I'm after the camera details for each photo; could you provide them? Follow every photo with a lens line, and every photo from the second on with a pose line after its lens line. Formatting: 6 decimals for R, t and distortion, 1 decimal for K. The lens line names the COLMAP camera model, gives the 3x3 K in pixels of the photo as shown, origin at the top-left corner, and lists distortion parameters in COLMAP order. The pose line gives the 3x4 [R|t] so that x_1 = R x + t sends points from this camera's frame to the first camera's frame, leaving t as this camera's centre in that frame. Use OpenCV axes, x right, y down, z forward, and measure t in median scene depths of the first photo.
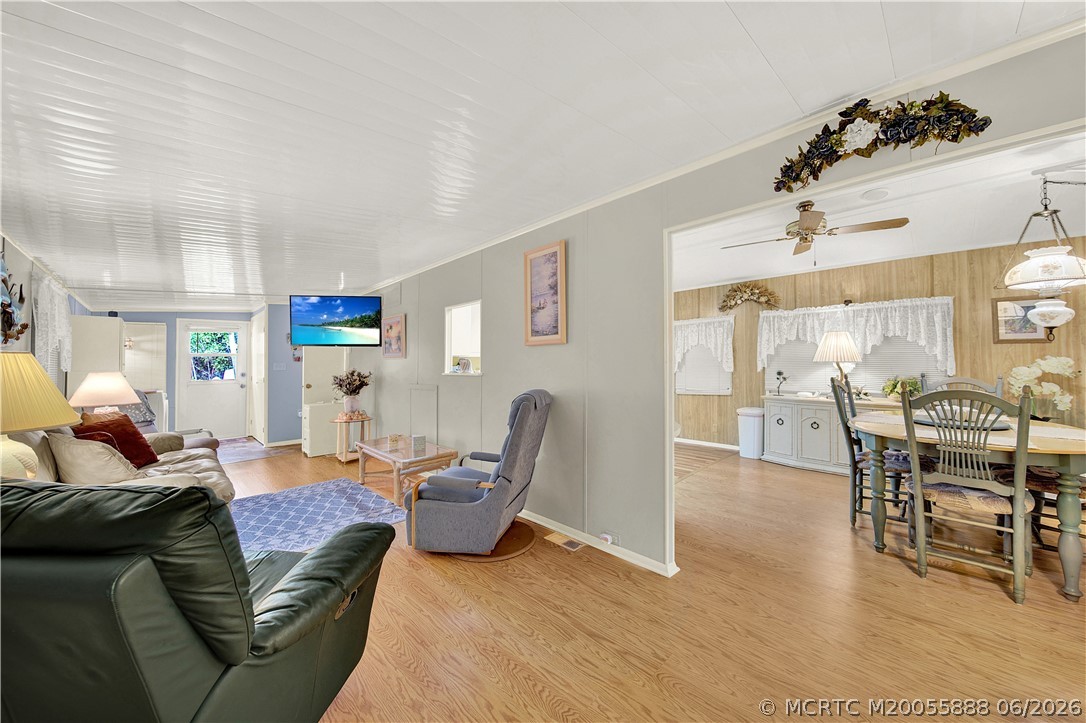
lens RADIAL K [[395.6, 0, 551.2], [0, 395.6, 359.2], [0, 0, 1]] dist [-0.008366, 0.000116]
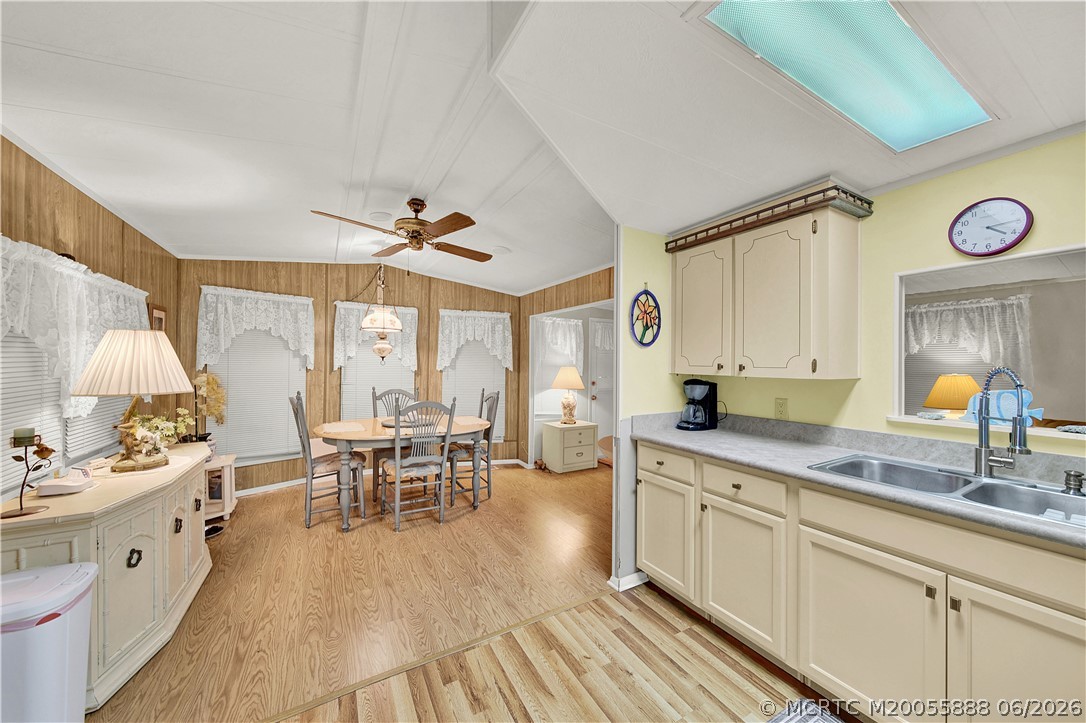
lens RADIAL K [[383.9, 0, 546.0], [0, 383.9, 360.4], [0, 0, 1]] dist [0.001021, 0.000171]
pose [[-0.967137, 0.003823, 0.254226, 0.117404], [-0.000044, 0.999884, -0.015203, -0.023284], [-0.254254, -0.014715, -0.967025, 1.271169]]
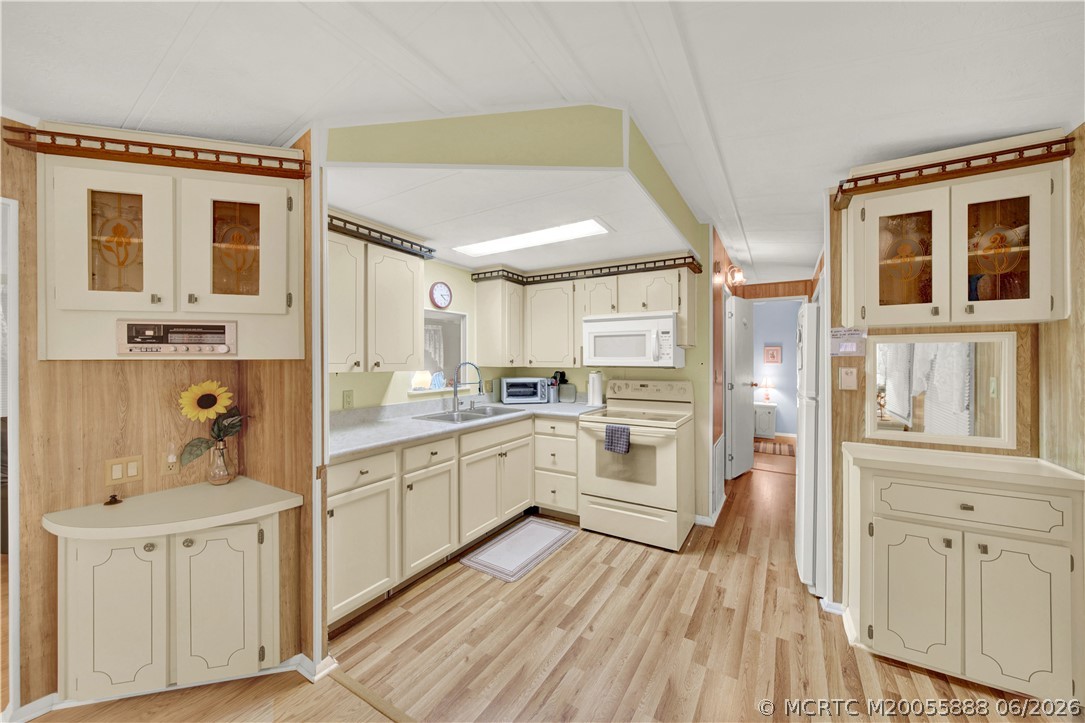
lens RADIAL K [[388.9, 0, 547.5], [0, 388.9, 360.9], [0, 0, 1]] dist [0.000313, -0.000010]
pose [[0.242735, 0.013072, -0.970004, 0.570896], [-0.000245, 0.999910, 0.013414, -0.032947], [0.970093, -0.003018, 0.242717, 0.864663]]
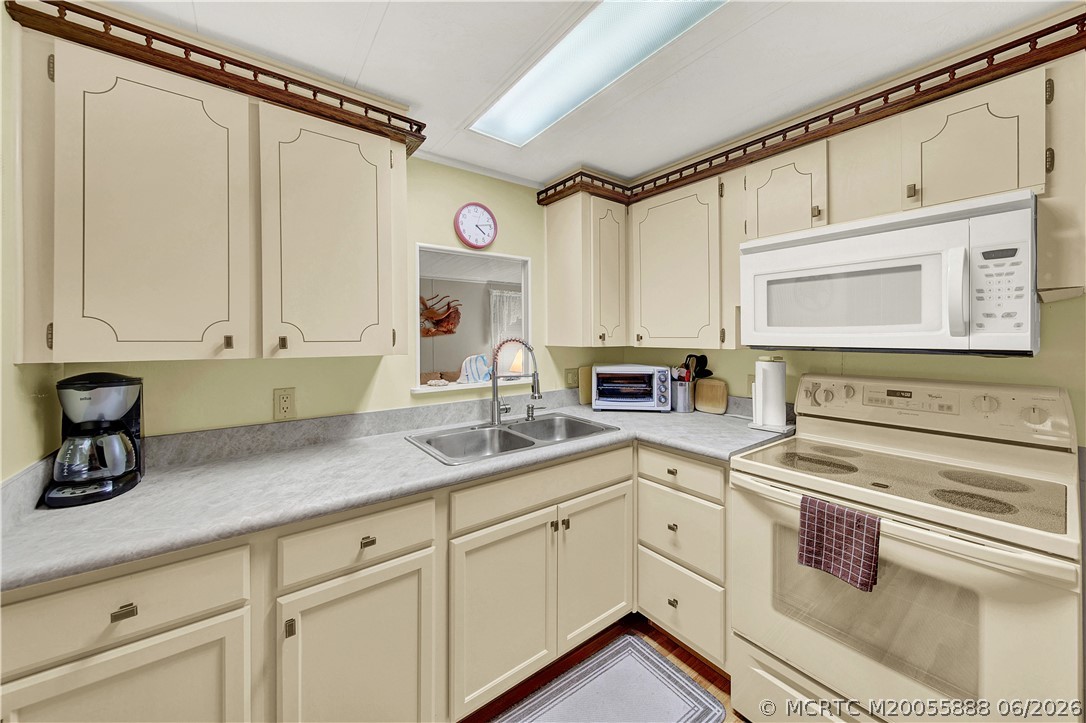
lens RADIAL K [[398.6, 0, 548.9], [0, 398.6, 336.7], [0, 0, 1]] dist [0.000027, -0.000108]
pose [[-0.130942, 0.013998, -0.991291, 0.251895], [0.006052, 0.999893, 0.013320, -0.028174], [0.991372, -0.004255, -0.131013, 0.984341]]
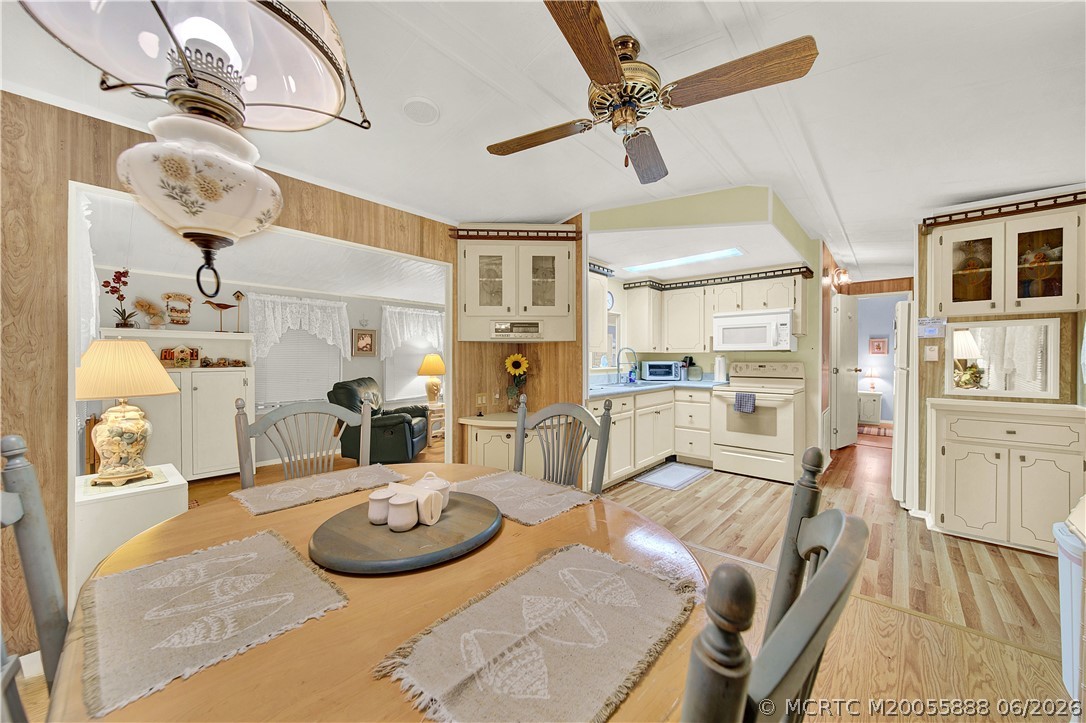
lens RADIAL K [[387.0, 0, 551.2], [0, 387.0, 362.8], [0, 0, 1]] dist [-0.001754, -0.000253]
pose [[0.060615, 0.021916, -0.997921, 0.820812], [0.002111, 0.999754, 0.022085, -0.005980], [0.998159, -0.003445, 0.060554, 0.643003]]
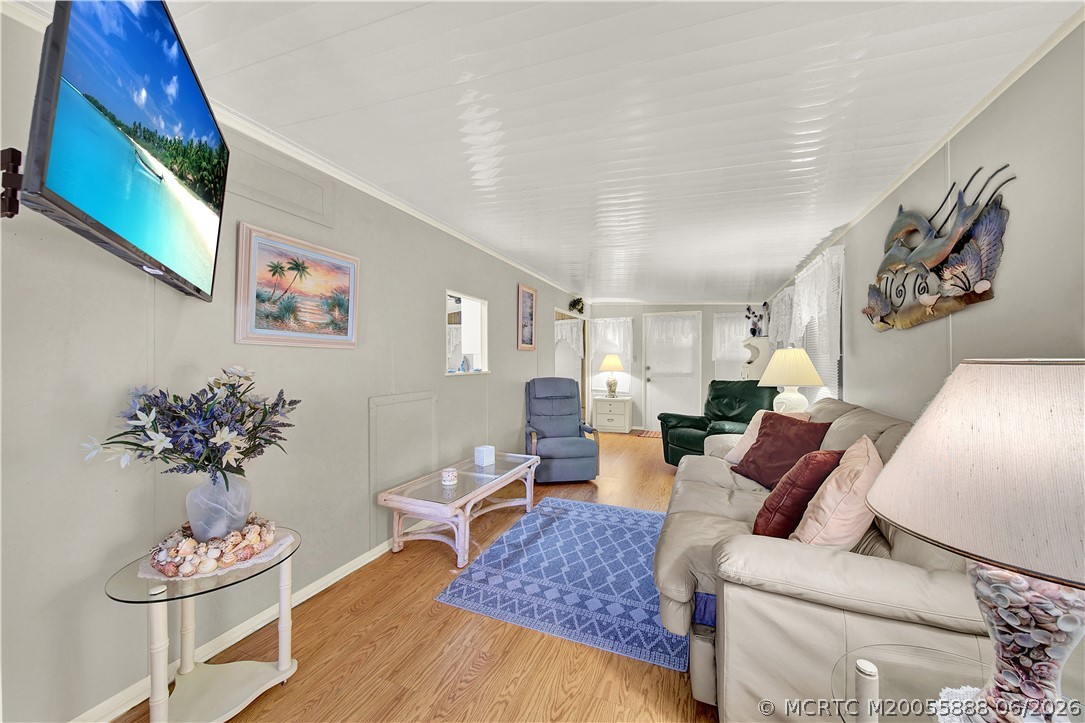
lens RADIAL K [[388.9, 0, 547.5], [0, 388.9, 360.9], [0, 0, 1]] dist [0.000313, -0.000010]
pose [[-0.395671, 0.017775, 0.918220, -0.941860], [0.008351, 0.999841, -0.015757, 0.024616], [-0.918354, 0.001433, -0.395756, 0.994212]]
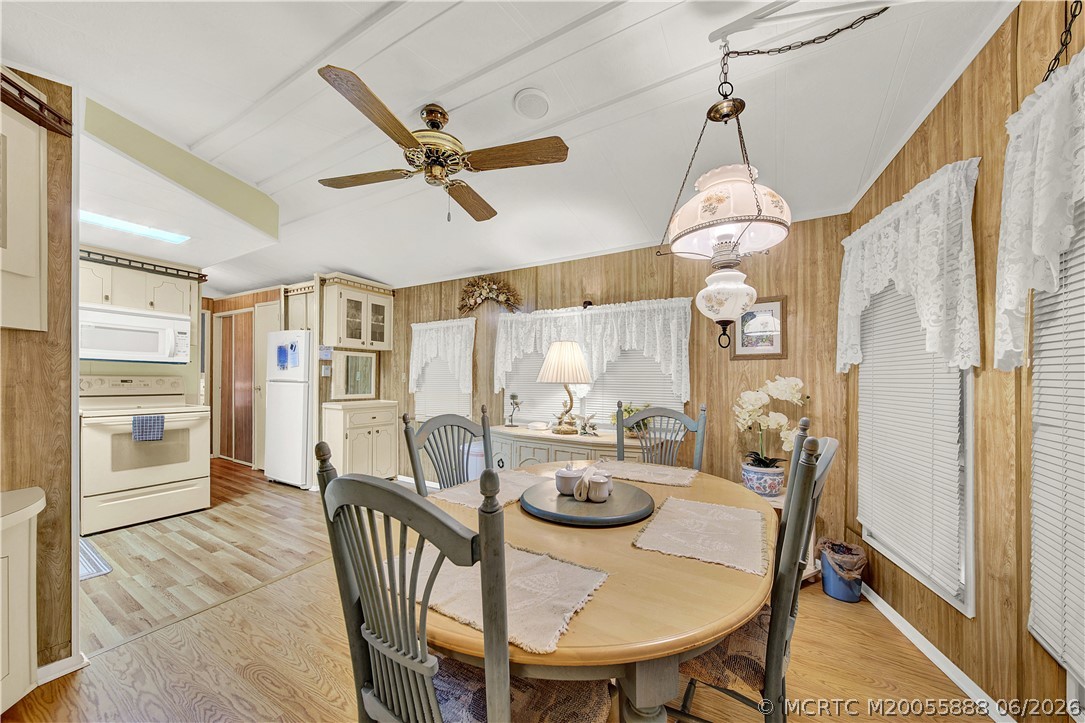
lens RADIAL K [[392.2, 0, 543.5], [0, 392.2, 379.0], [0, 0, 1]] dist [-0.000080, -0.000142]
pose [[0.968215, 0.019857, 0.249329, 0.482922], [-0.020931, 0.999780, 0.001656, -0.000241], [-0.249241, -0.006822, 0.968417, 0.288292]]
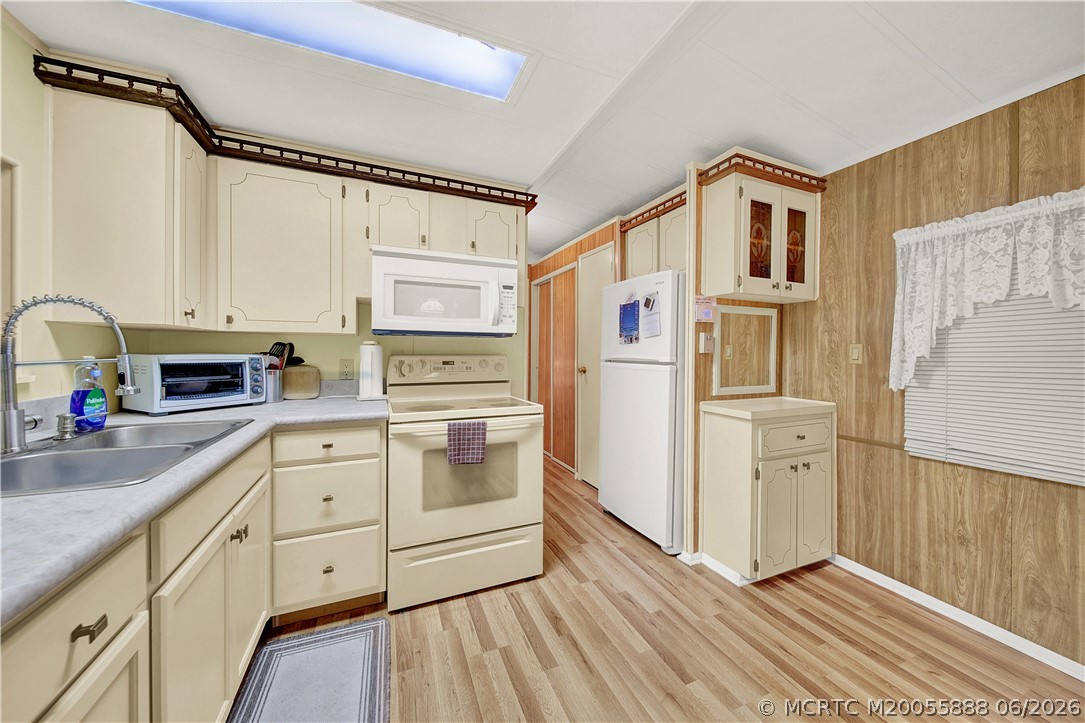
lens RADIAL K [[388.8, 0, 550.6], [0, 388.8, 353.9], [0, 0, 1]] dist [-0.001518, -0.000163]
pose [[0.932175, 0.017284, -0.361594, 0.210776], [-0.014938, 0.999845, 0.009281, 0.005844], [0.361698, -0.003250, 0.932290, 0.782676]]
